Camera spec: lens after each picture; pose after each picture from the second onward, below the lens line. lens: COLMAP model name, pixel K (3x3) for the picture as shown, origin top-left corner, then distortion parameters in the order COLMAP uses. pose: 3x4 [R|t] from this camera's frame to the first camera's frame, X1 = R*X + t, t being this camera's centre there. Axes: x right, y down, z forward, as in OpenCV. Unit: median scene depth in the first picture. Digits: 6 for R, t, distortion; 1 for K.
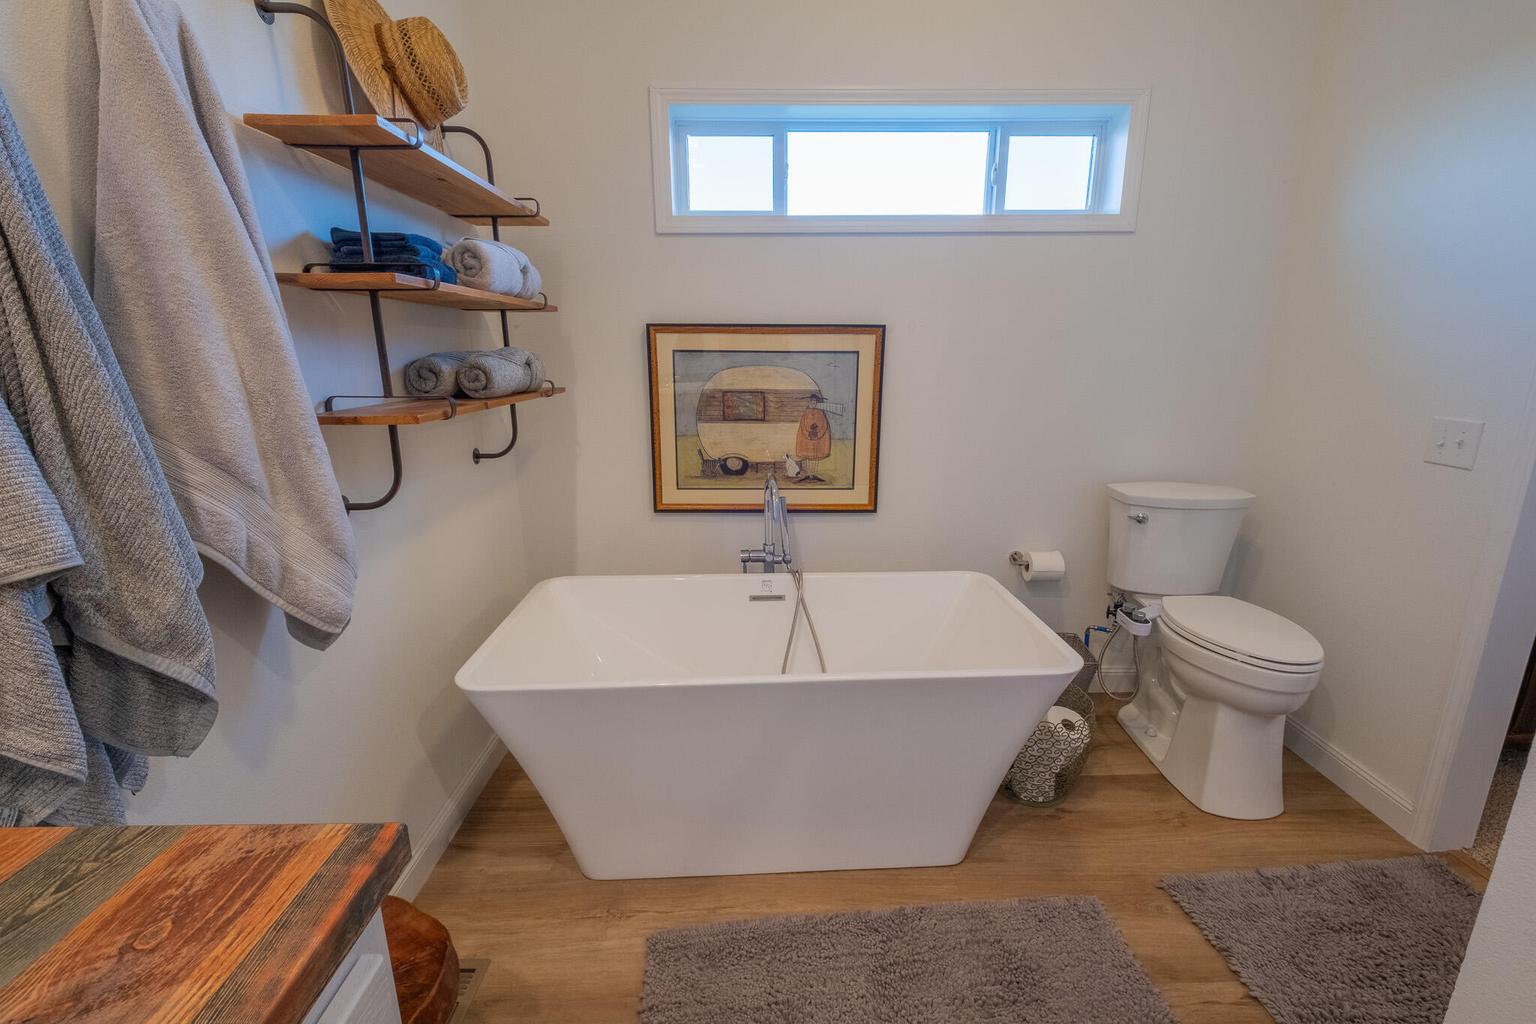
lens RADIAL K [[662.0, 0, 774.7], [0, 662.0, 507.0], [0, 0, 1]] dist [0.005784, -0.007063]
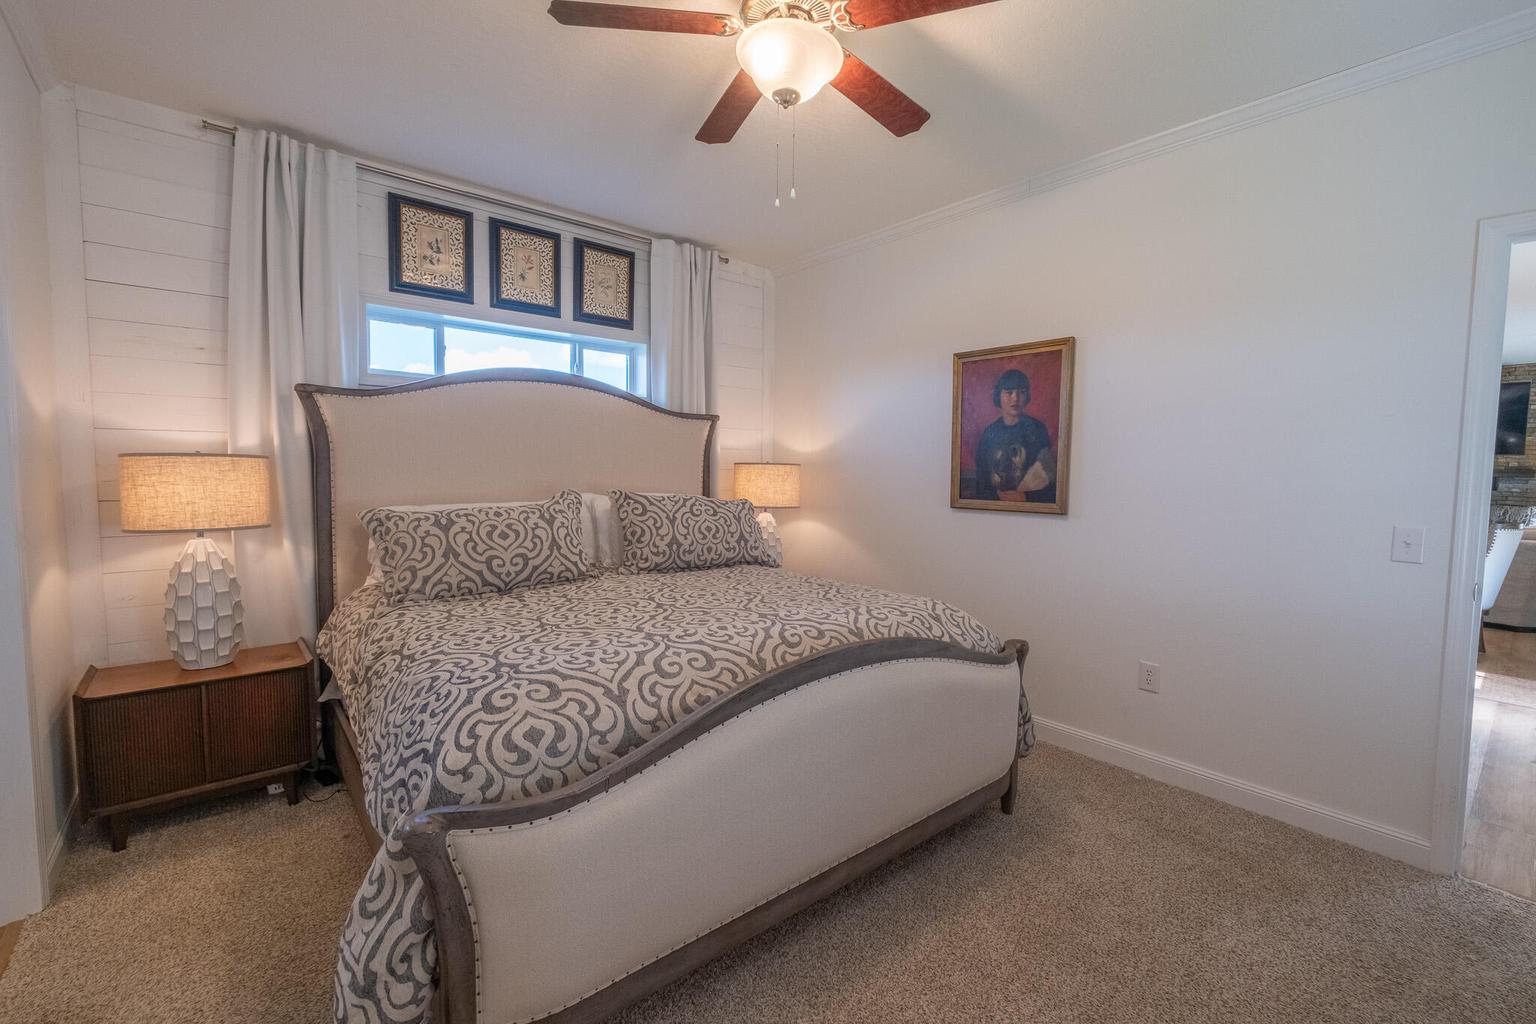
lens RADIAL K [[662.0, 0, 760.4], [0, 662.0, 513.2], [0, 0, 1]] dist [0.005784, -0.007063]
pose [[0.780726, -0.030877, 0.624110, -0.279581], [0.130818, 0.984722, -0.114928, 0.090862], [-0.611027, 0.171372, 0.772837, -0.400396]]
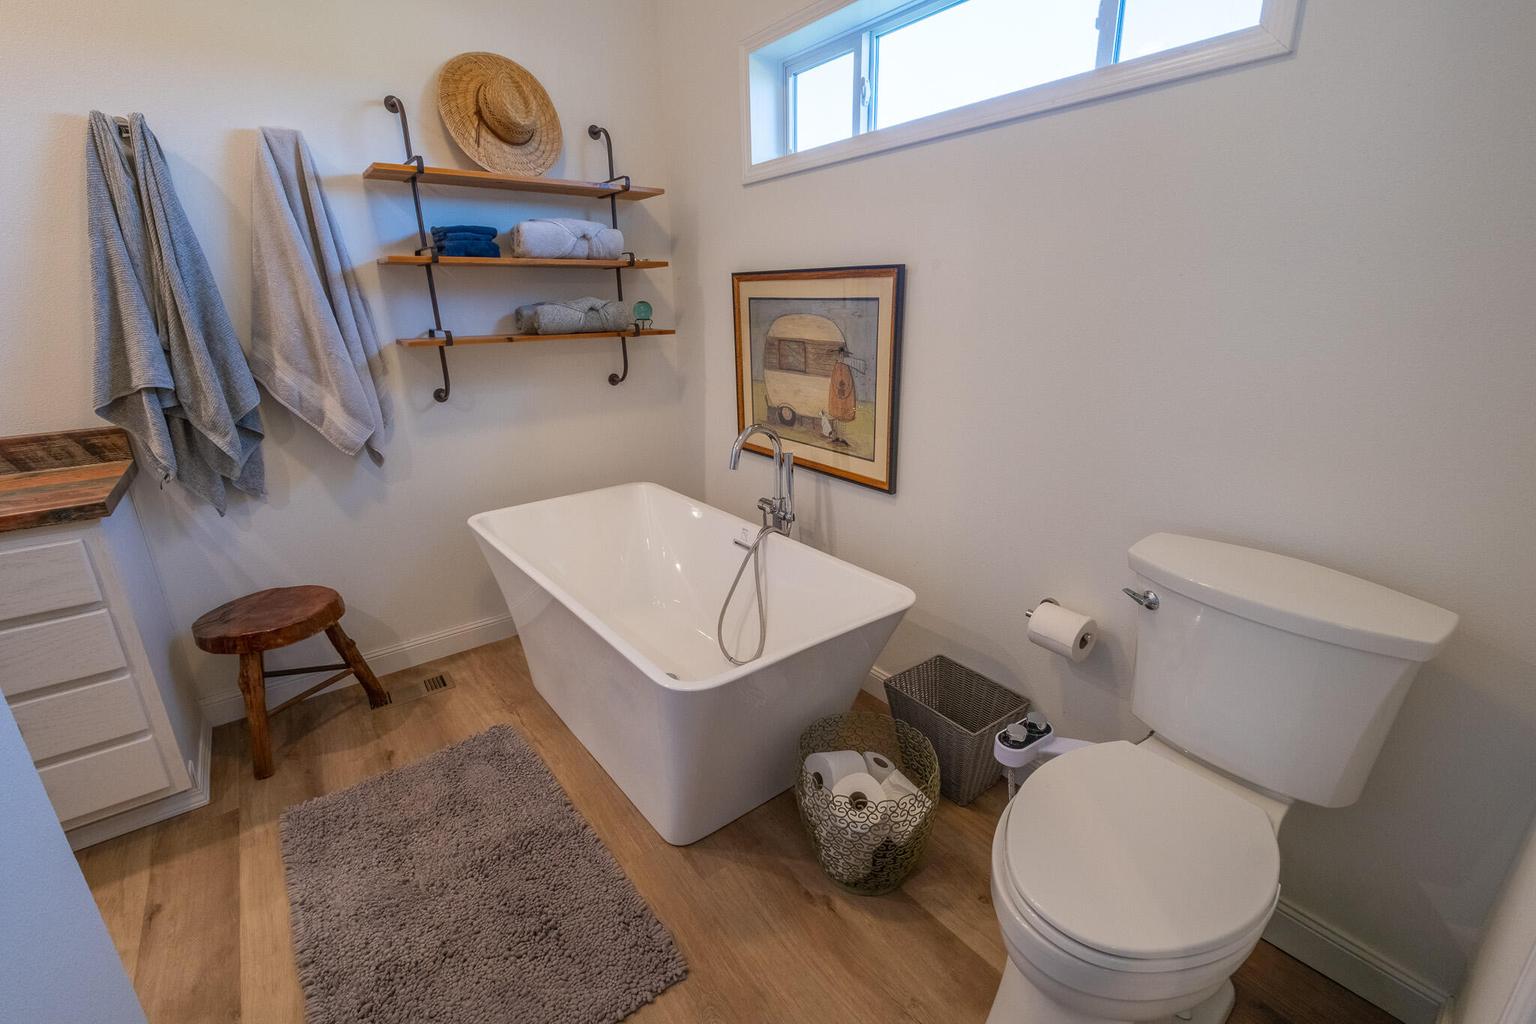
lens RADIAL K [[662.0, 0, 774.2], [0, 662.0, 514.3], [0, 0, 1]] dist [0.005784, -0.007063]
pose [[0.587996, 0.244848, -0.770915, 0.750142], [-0.176568, 0.968953, 0.173073, -0.090104], [0.789357, 0.034353, 0.612972, 0.387670]]
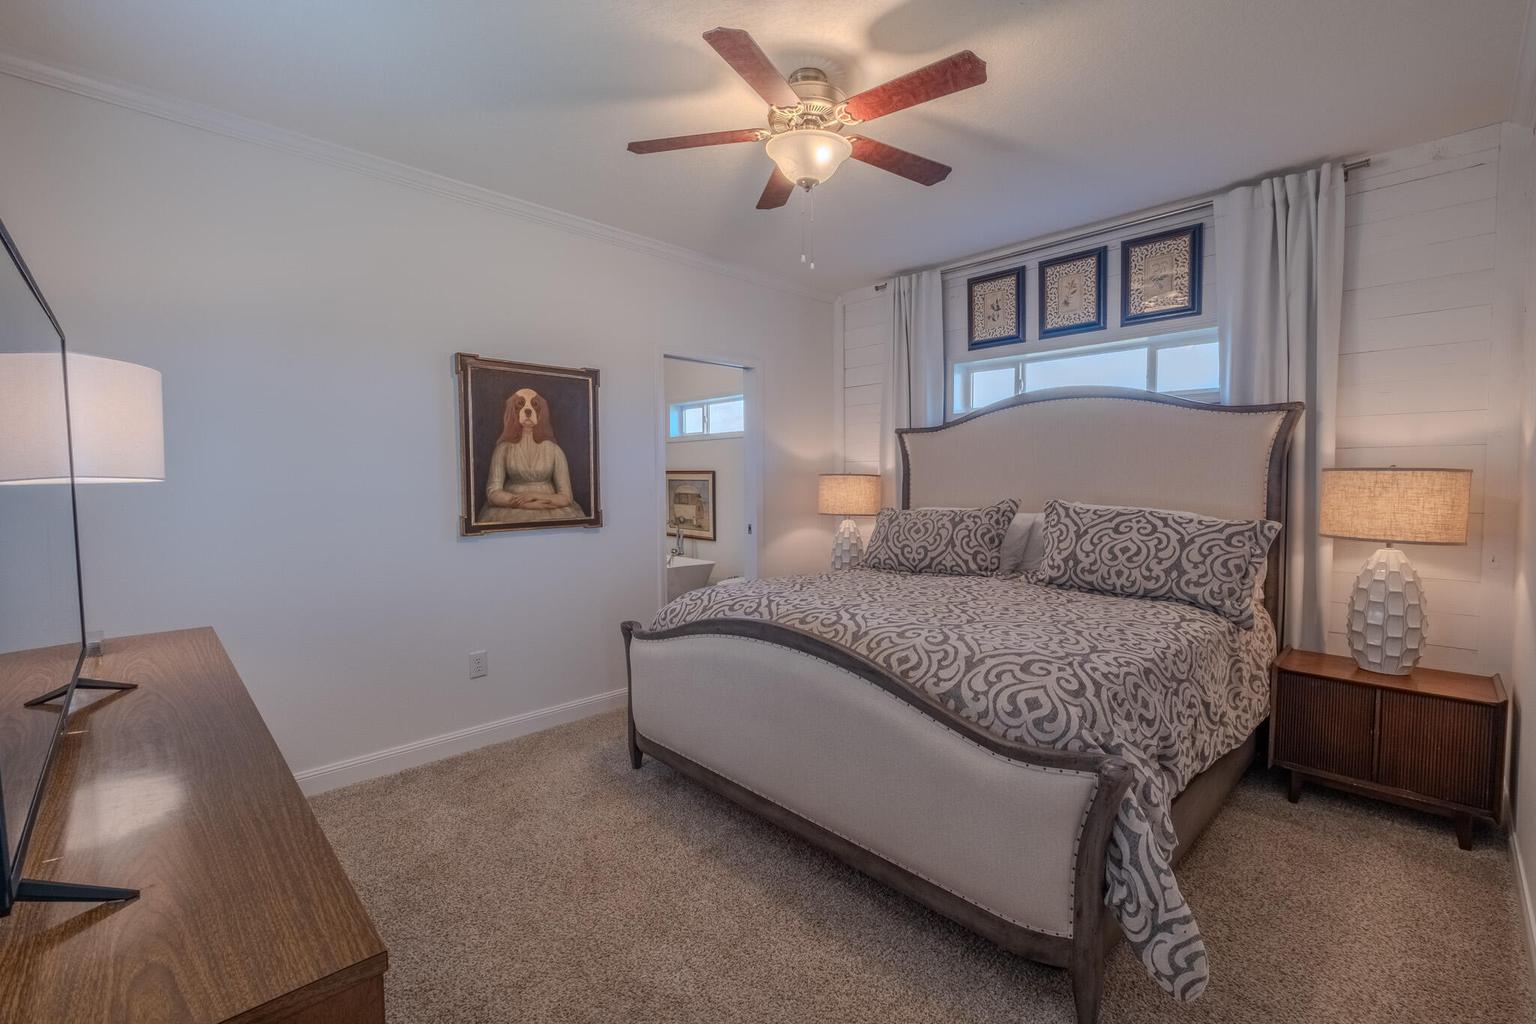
lens RADIAL K [[662.0, 0, 771.2], [0, 662.0, 508.0], [0, 0, 1]] dist [0.005784, -0.007063]
pose [[0.677674, 0.032903, -0.734626, 2.285278], [-0.167910, 0.979531, -0.111021, 0.136542], [0.715935, 0.198588, 0.669328, -0.615241]]
